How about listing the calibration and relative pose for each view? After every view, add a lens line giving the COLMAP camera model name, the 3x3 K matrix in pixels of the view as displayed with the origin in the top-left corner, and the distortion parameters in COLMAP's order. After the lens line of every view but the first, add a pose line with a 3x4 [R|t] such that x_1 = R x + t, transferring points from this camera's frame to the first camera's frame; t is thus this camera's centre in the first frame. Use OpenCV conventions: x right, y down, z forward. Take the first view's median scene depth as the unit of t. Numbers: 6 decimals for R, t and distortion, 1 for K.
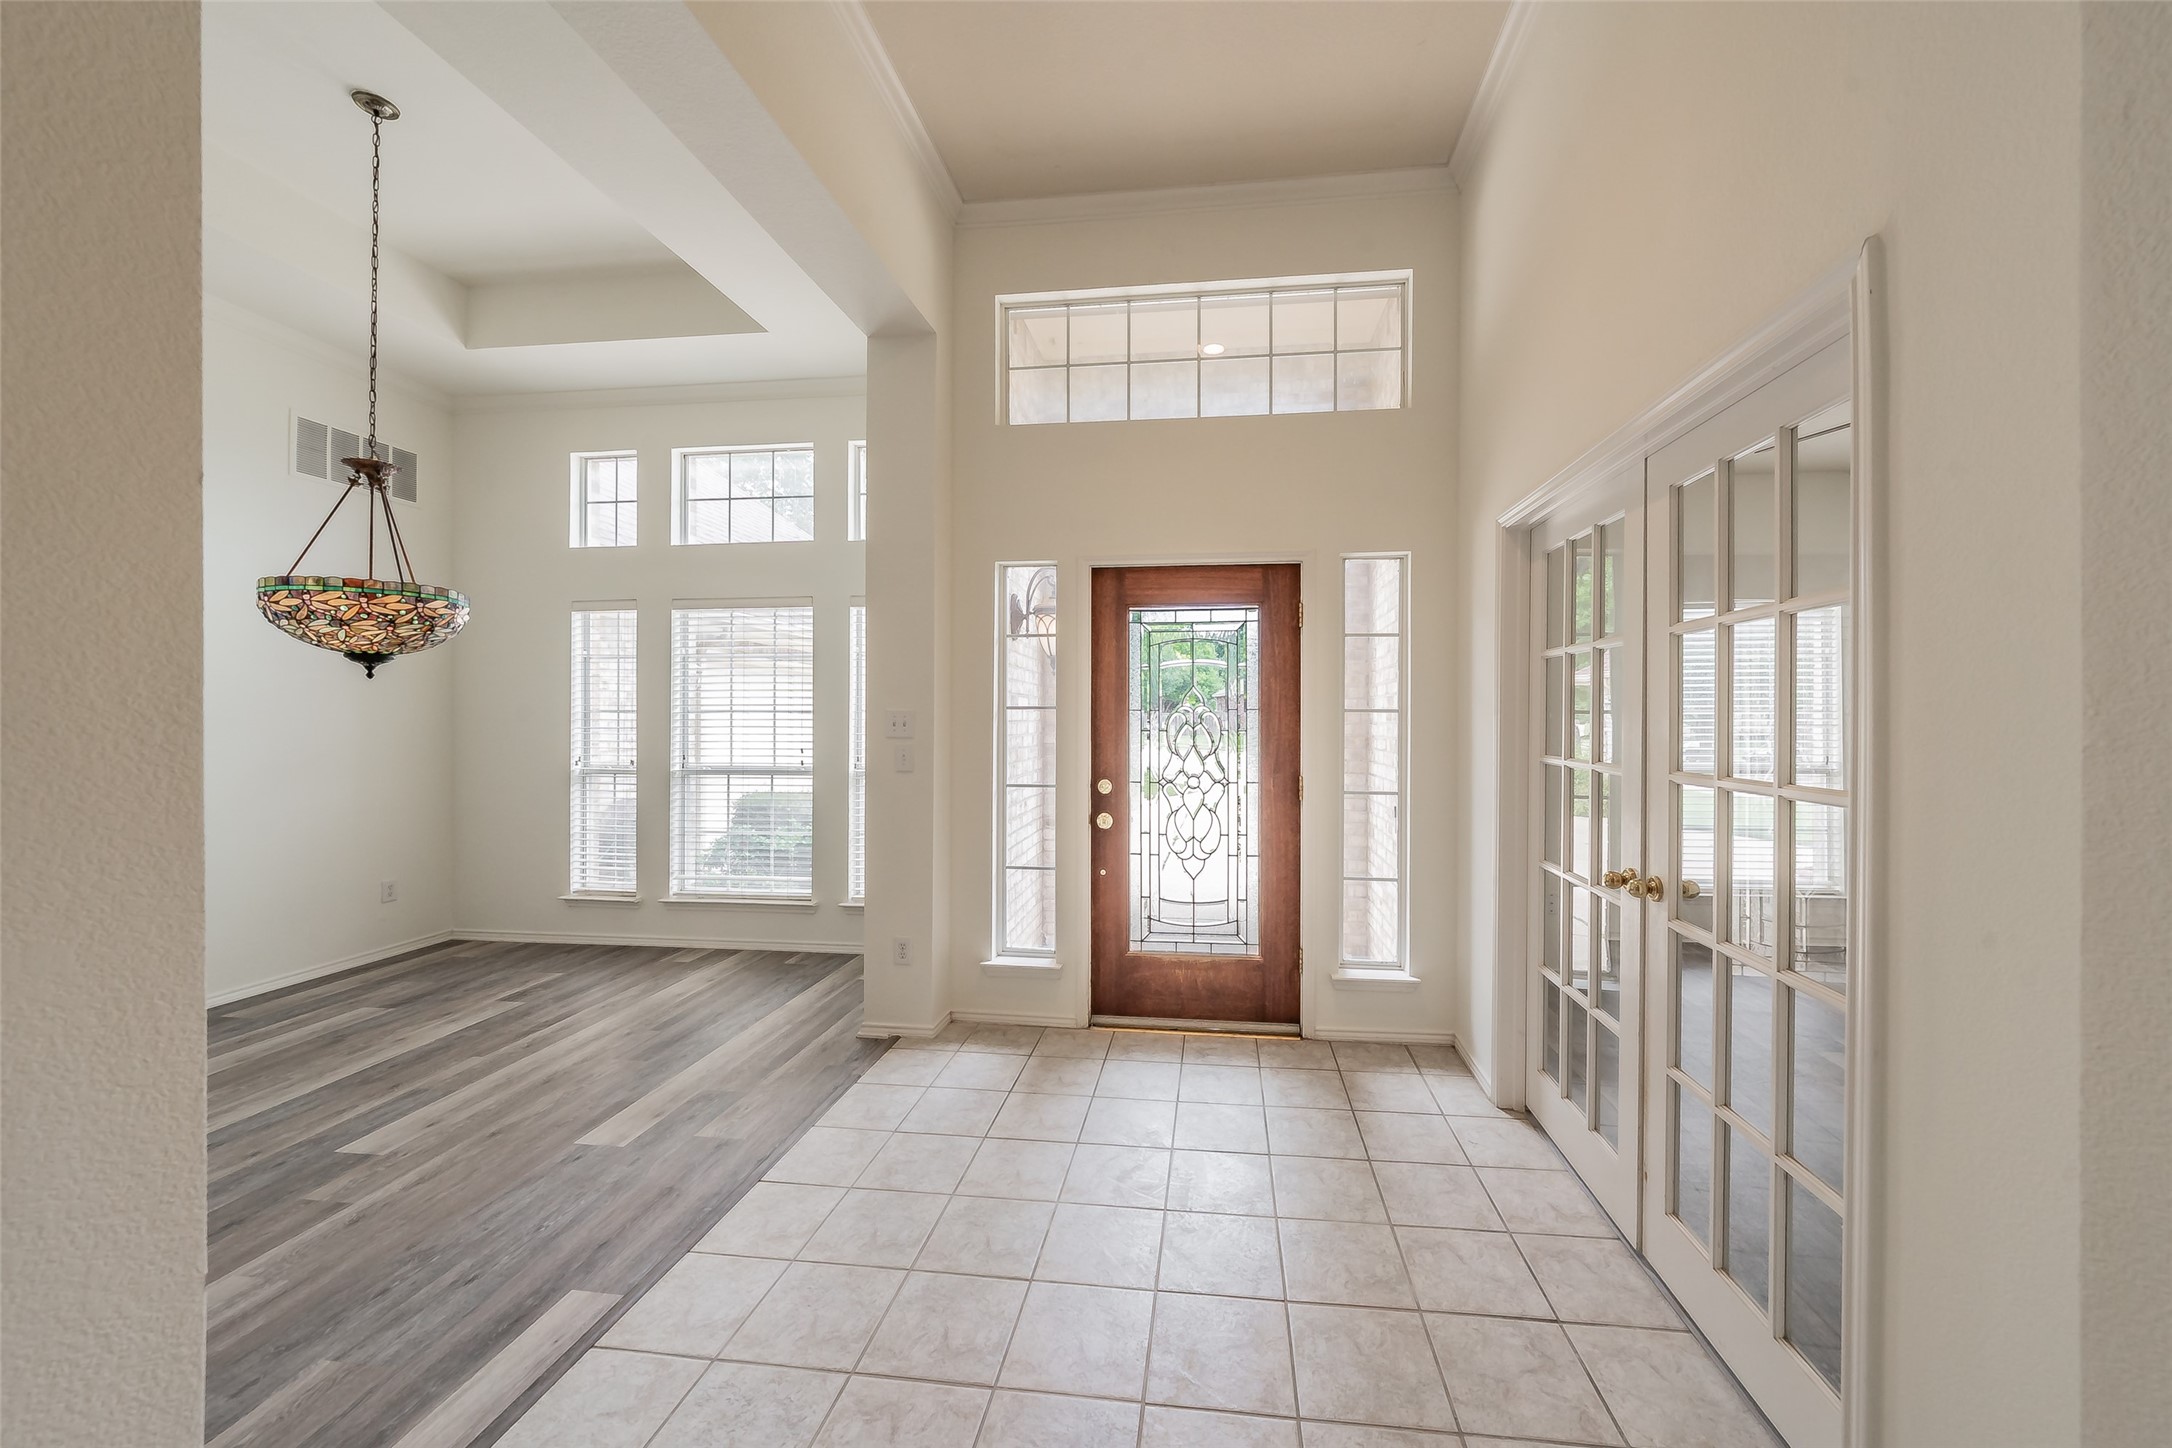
lens RADIAL K [[756.3, 0, 1134.1], [0, 756.3, 716.4], [0, 0, 1]] dist [-0.003264, 0.000535]
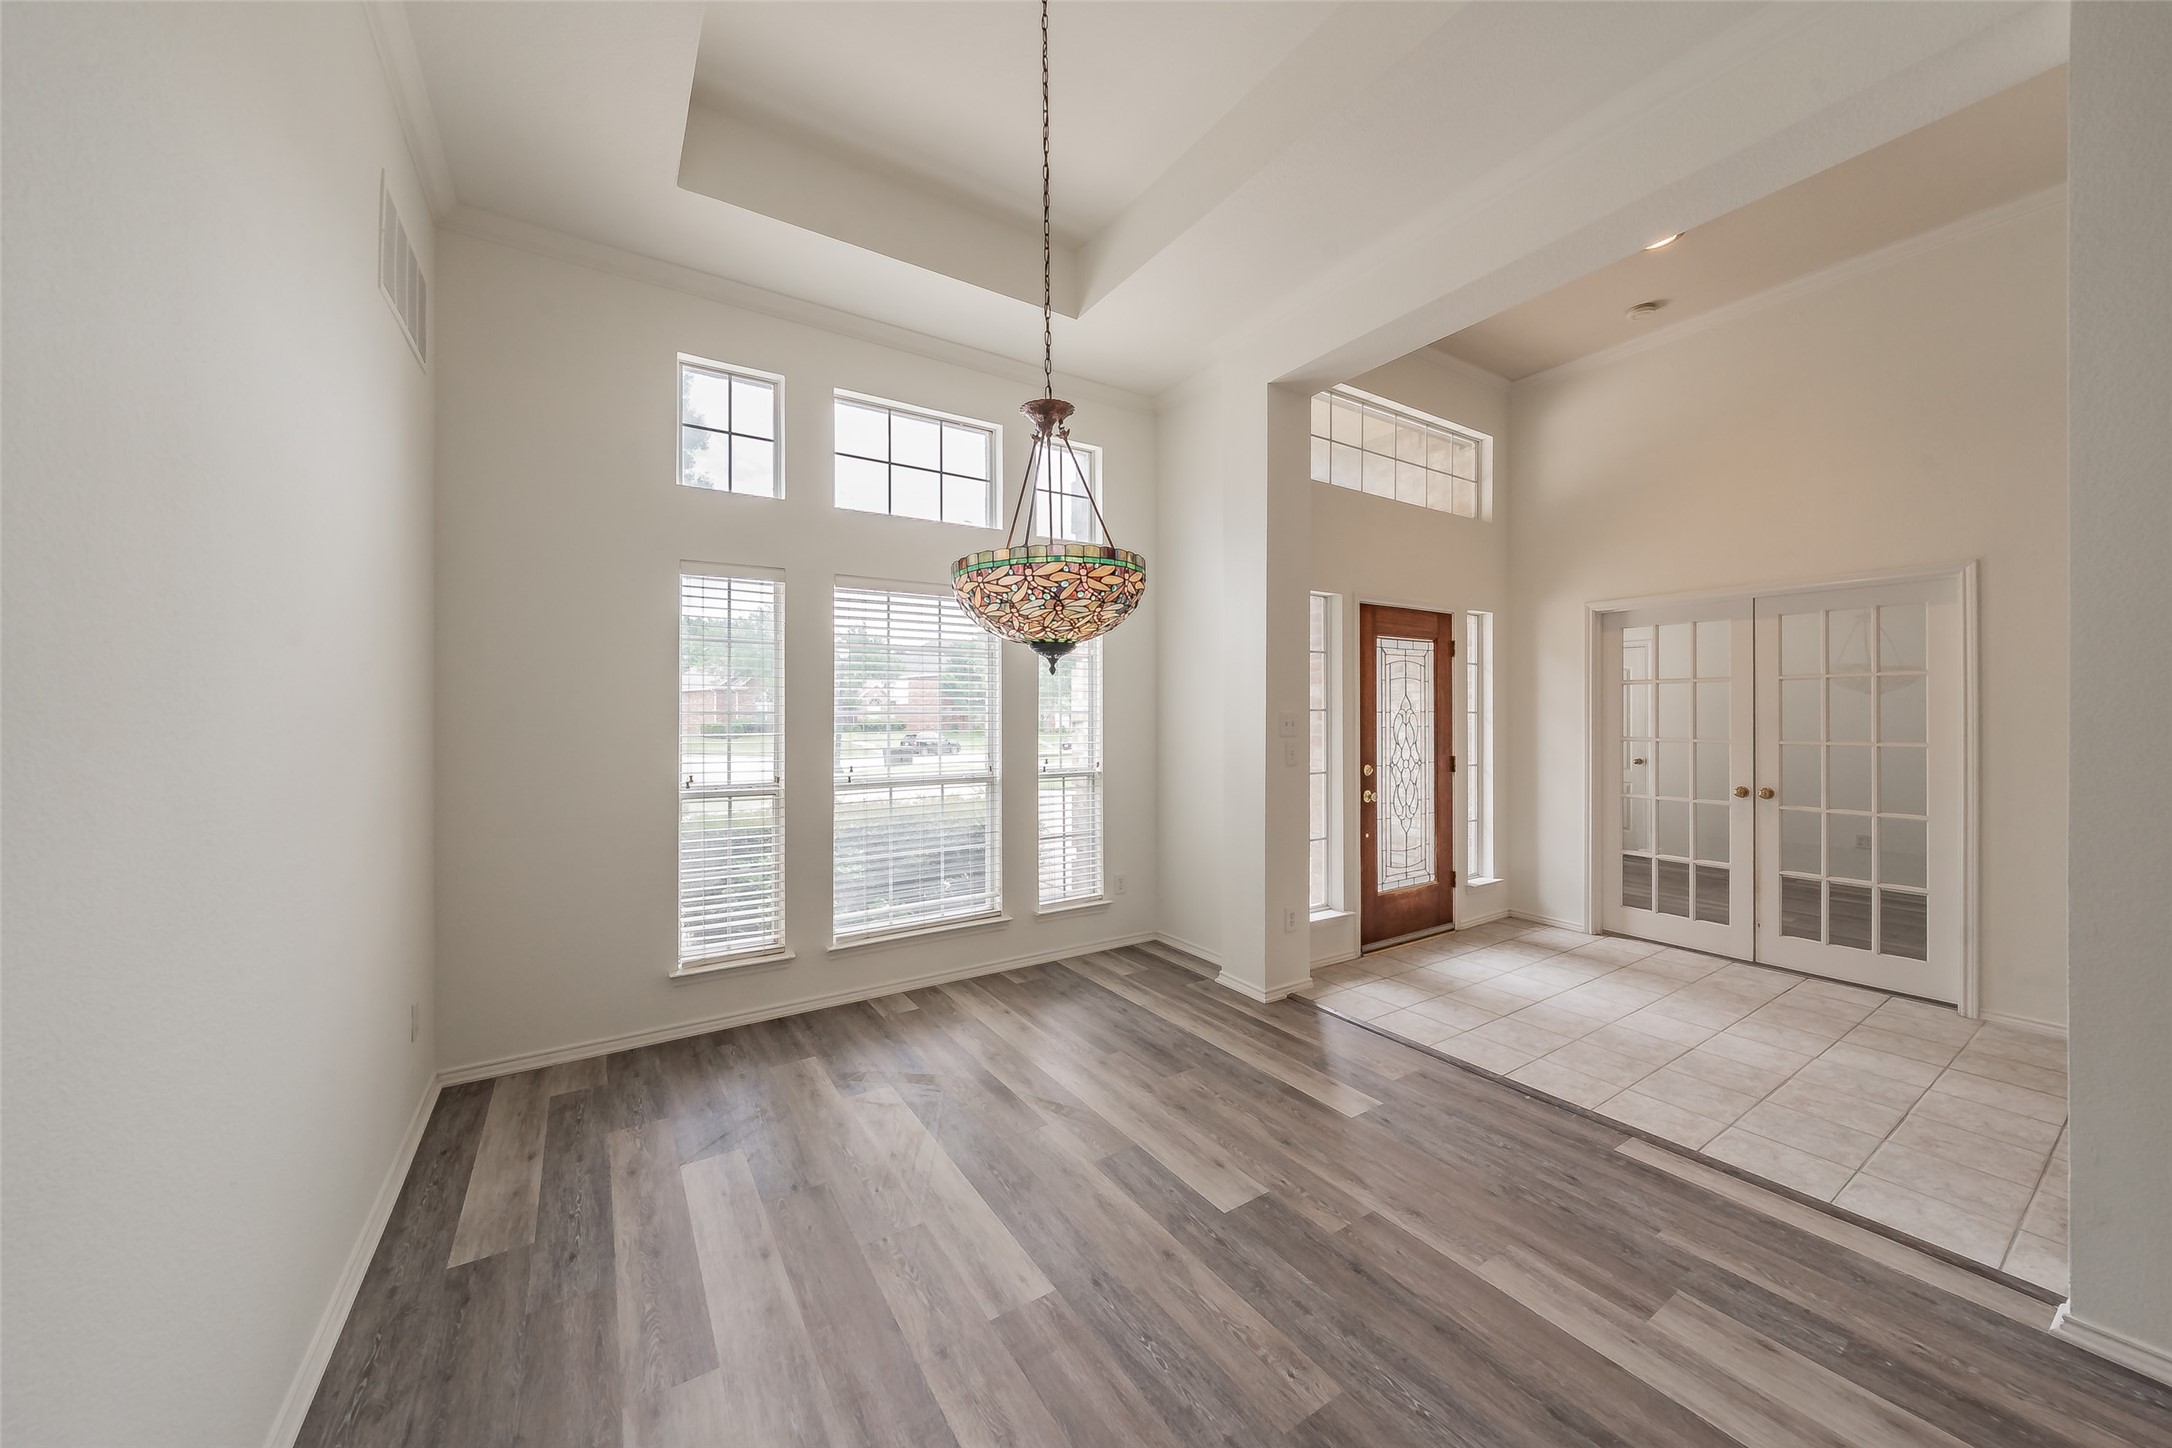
lens RADIAL K [[756.3, 0, 1048.9], [0, 756.3, 712.9], [0, 0, 1]] dist [-0.003264, 0.000535]
pose [[0.784694, -0.001282, 0.619883, -1.364689], [0.005016, 0.999978, -0.004283, -0.004085], [-0.619864, 0.006470, 0.784683, 0.331032]]
